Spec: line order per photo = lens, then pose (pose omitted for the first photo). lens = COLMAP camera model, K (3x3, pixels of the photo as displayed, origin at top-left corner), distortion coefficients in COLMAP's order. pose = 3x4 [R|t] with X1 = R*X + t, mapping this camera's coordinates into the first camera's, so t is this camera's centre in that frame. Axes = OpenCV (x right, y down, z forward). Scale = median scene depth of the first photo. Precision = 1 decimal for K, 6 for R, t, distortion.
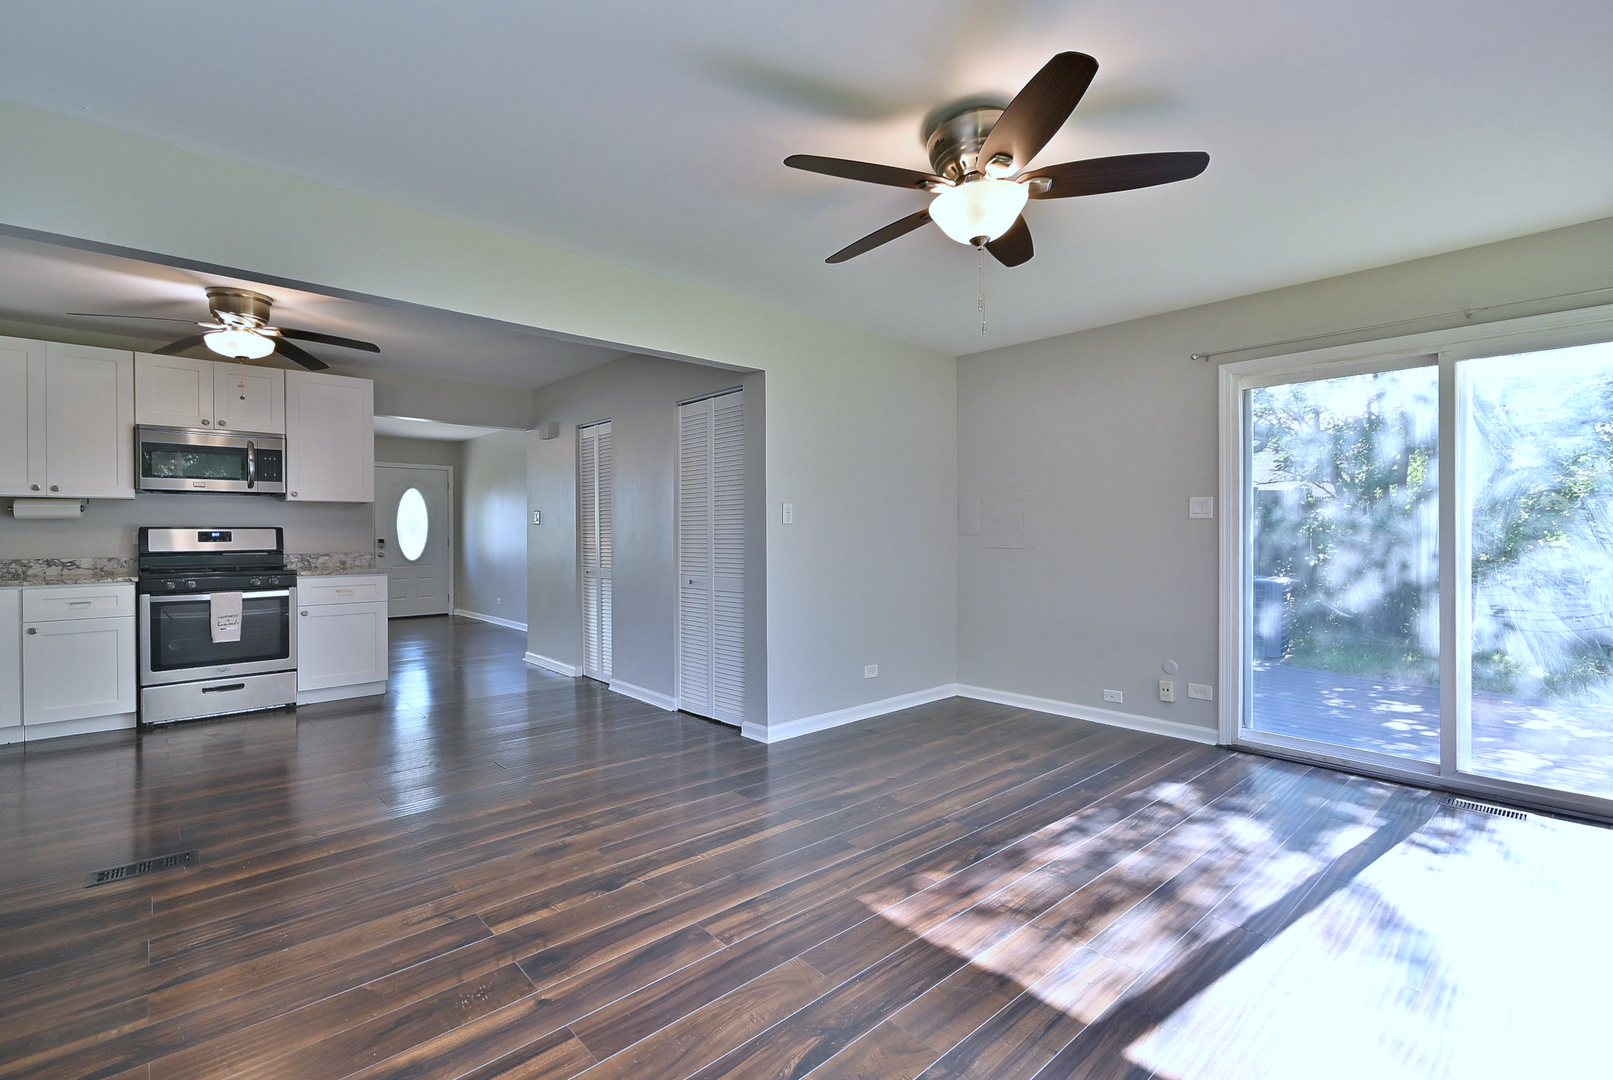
lens RADIAL K [[730.6, 0, 806.5], [0, 730.6, 540.0], [0, 0, 1]] dist [0.000935, 0.000242]
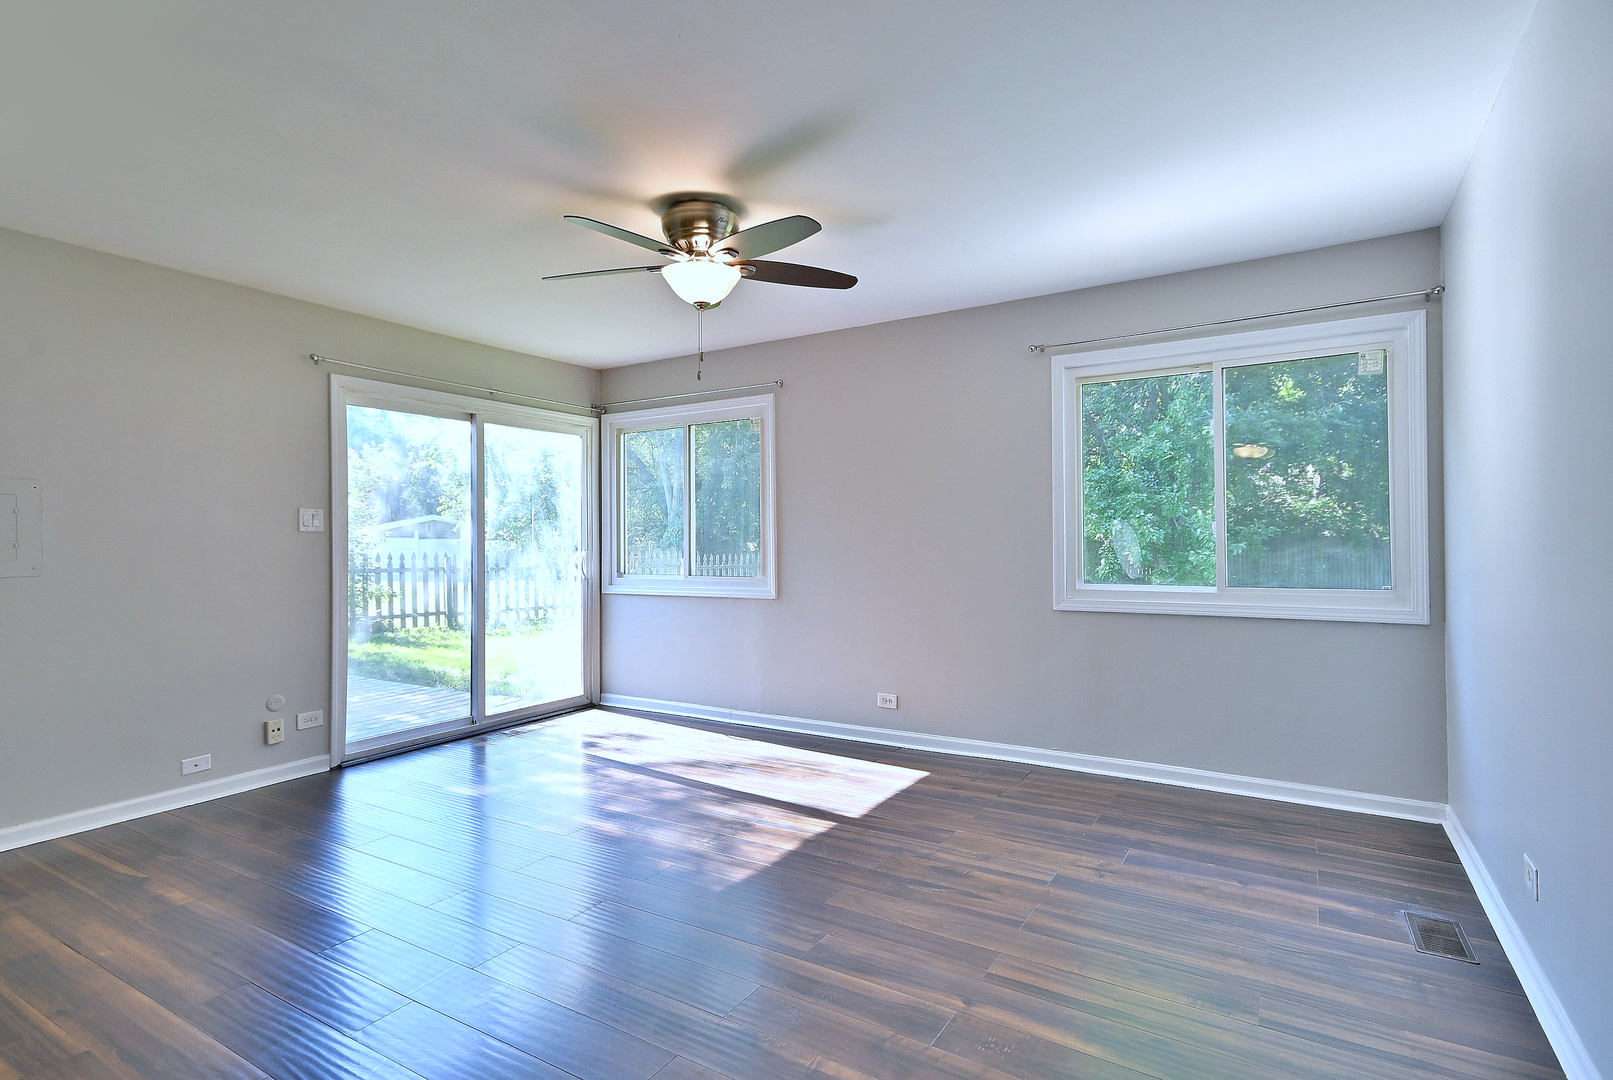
lens RADIAL K [[820.1, 0, 806.5], [0, 820.1, 540.0], [0, 0, 1]] dist [0.001701, 0.000720]
pose [[-0.293754, 0.000624, 0.955881, -1.031466], [0.015971, 0.999863, 0.004255, -0.022182], [-0.955748, 0.016516, -0.293724, 1.138683]]
